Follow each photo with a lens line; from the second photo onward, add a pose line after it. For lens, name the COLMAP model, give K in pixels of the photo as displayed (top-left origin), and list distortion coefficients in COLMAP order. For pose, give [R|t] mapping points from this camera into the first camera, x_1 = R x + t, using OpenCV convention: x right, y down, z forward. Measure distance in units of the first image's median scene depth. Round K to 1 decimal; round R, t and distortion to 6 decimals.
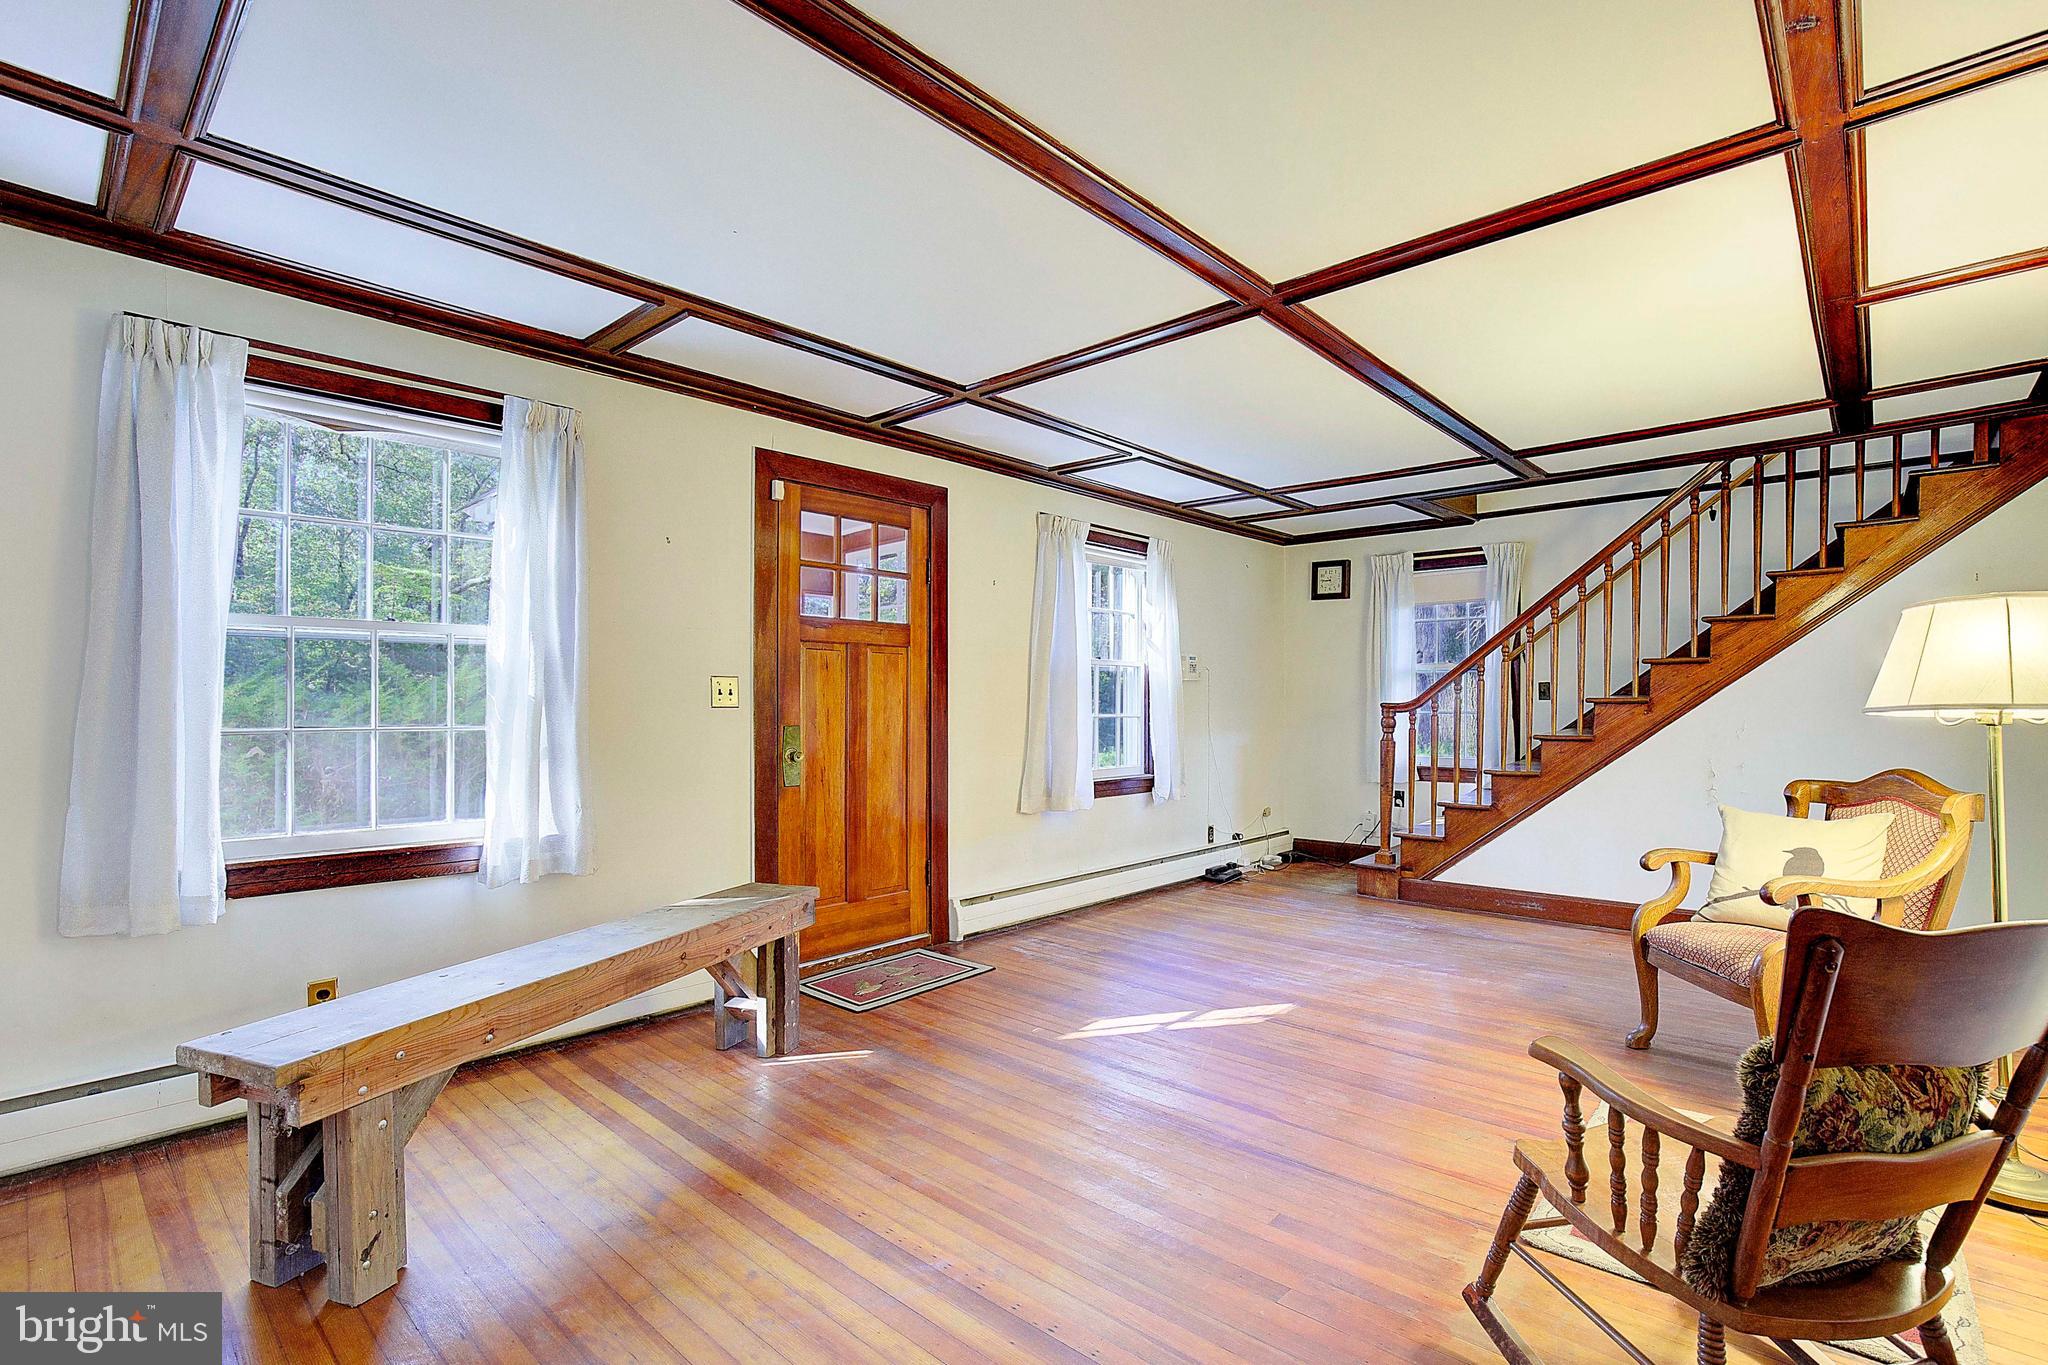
lens RADIAL K [[947.5, 0, 1020.4], [0, 947.5, 694.9], [0, 0, 1]] dist [-0.033232, 0.001579]
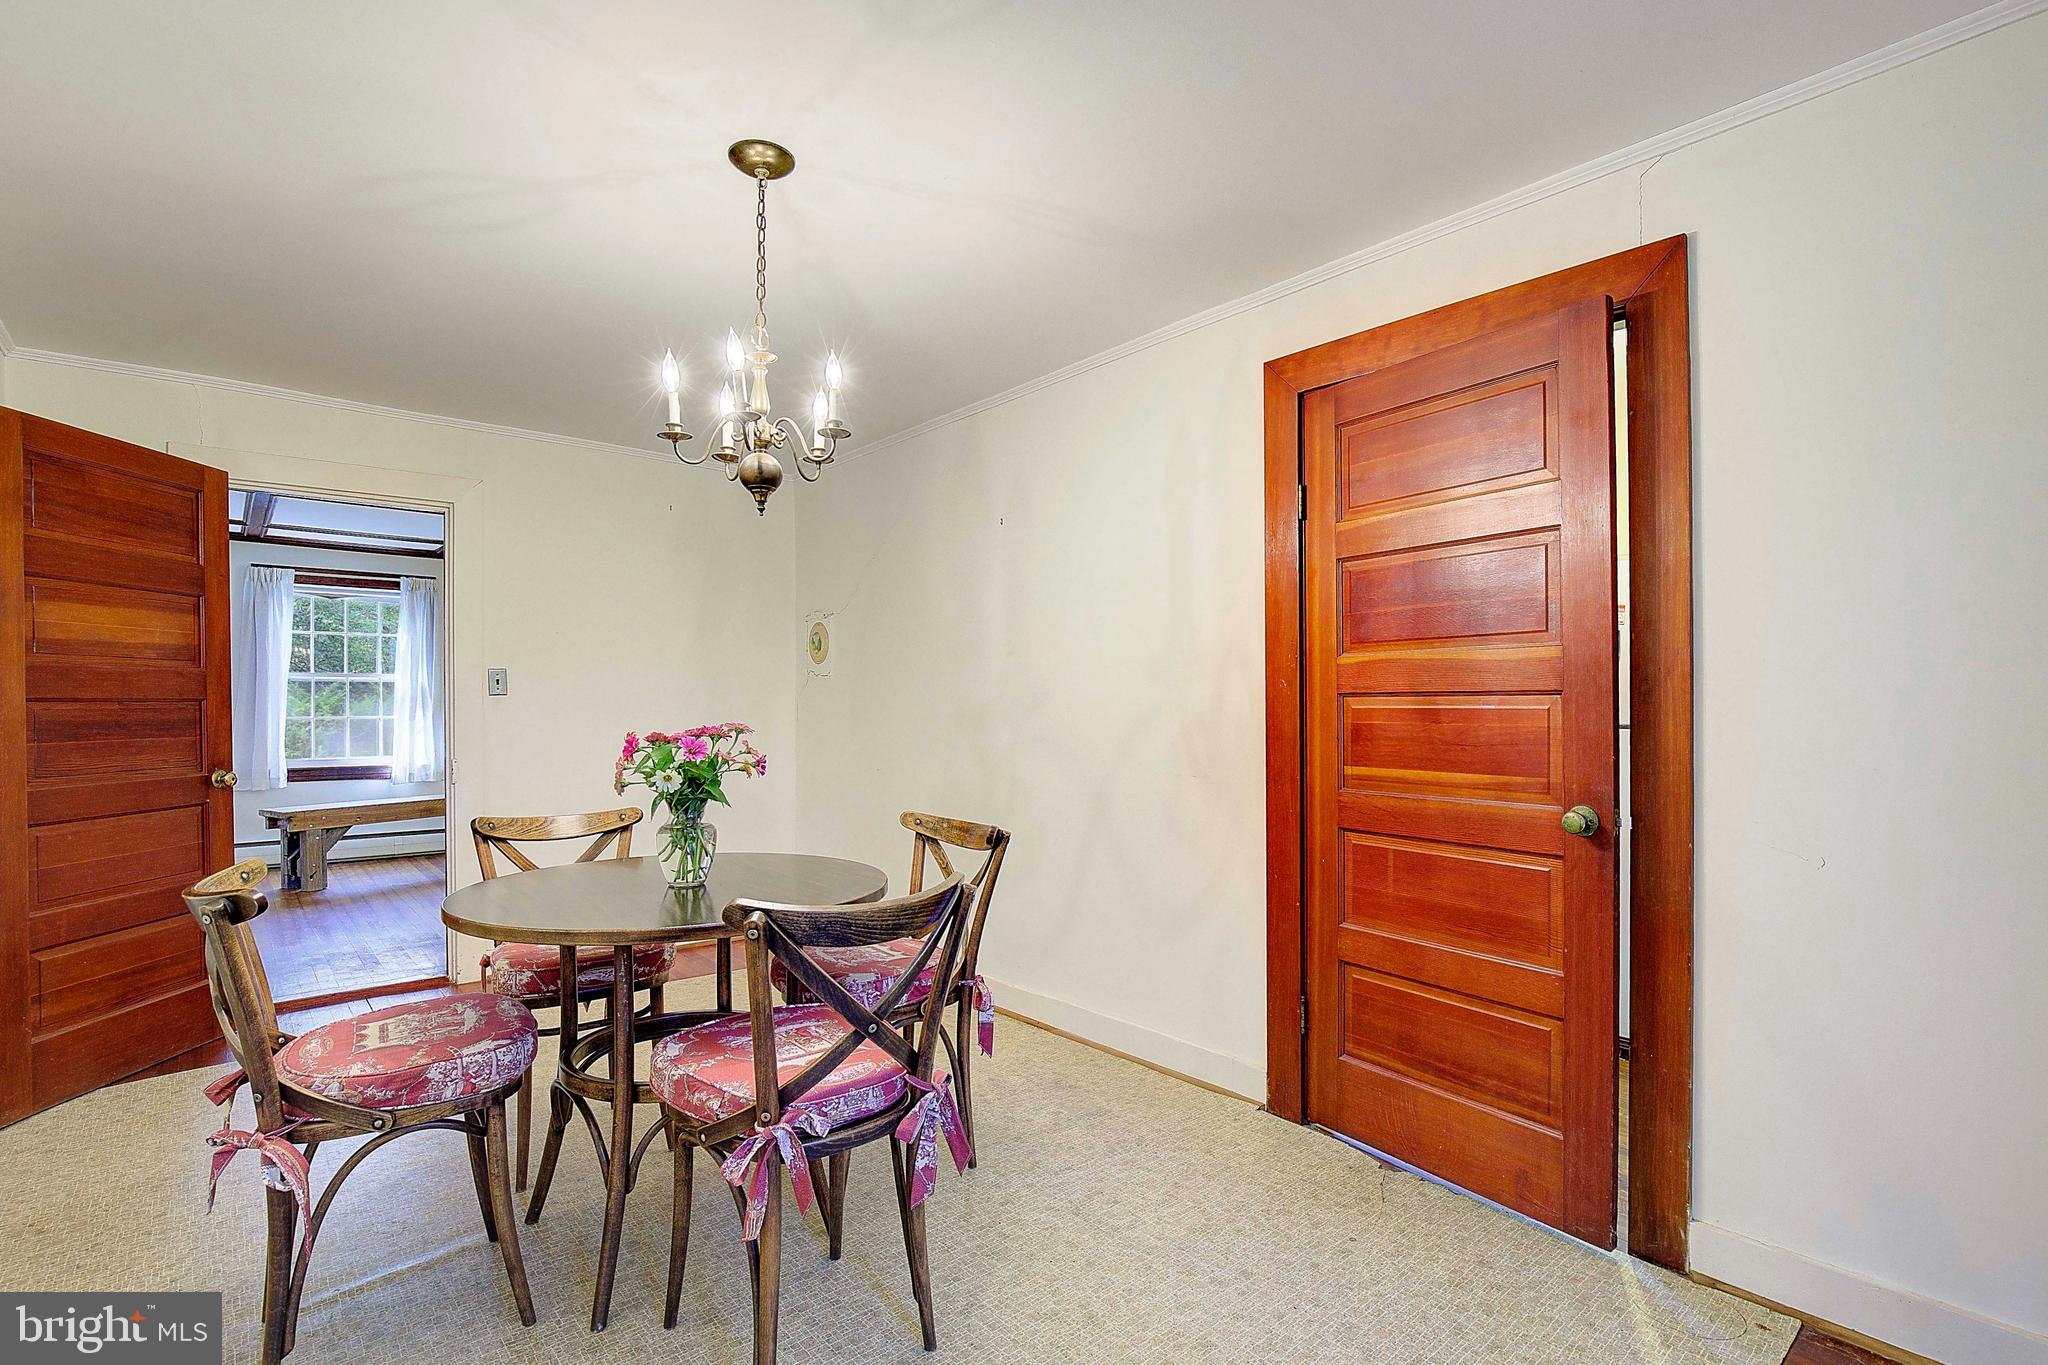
lens RADIAL K [[947.5, 0, 1027.3], [0, 947.5, 685.9], [0, 0, 1]] dist [-0.033232, 0.001579]
pose [[0.995379, 0.000624, -0.096026, 0.611776], [-0.001028, 0.999991, -0.004154, -0.017710], [0.096023, 0.004233, 0.995370, -0.585208]]
